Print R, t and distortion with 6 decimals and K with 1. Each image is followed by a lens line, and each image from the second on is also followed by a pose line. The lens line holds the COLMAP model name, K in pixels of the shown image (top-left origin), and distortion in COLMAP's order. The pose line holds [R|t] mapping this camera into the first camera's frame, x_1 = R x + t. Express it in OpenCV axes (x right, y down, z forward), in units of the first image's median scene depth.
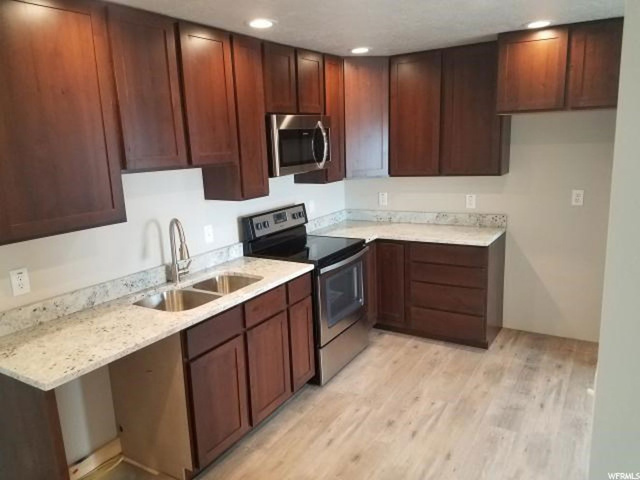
lens RADIAL K [[484.6, 0, 321.6], [0, 484.6, 236.3], [0, 0, 1]] dist [0.094805, -0.005515]
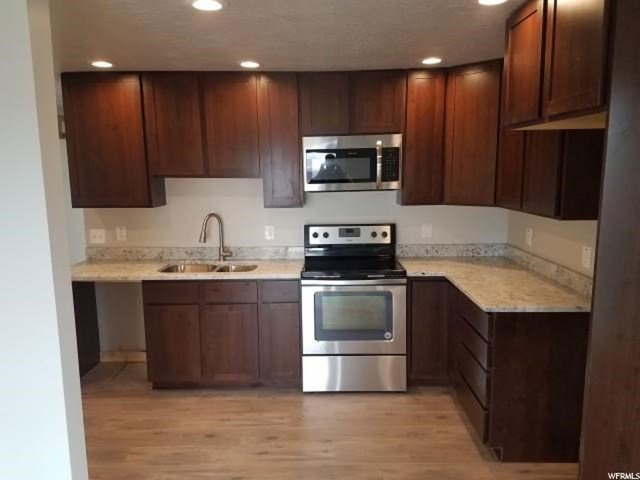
lens RADIAL K [[484.6, 0, 320.7], [0, 484.6, 243.2], [0, 0, 1]] dist [0.094805, -0.005515]
pose [[0.515587, 0.152517, -0.843154, 0.984432], [-0.178788, 0.981520, 0.068218, -0.096674], [0.837976, 0.115574, 0.533328, 0.505117]]
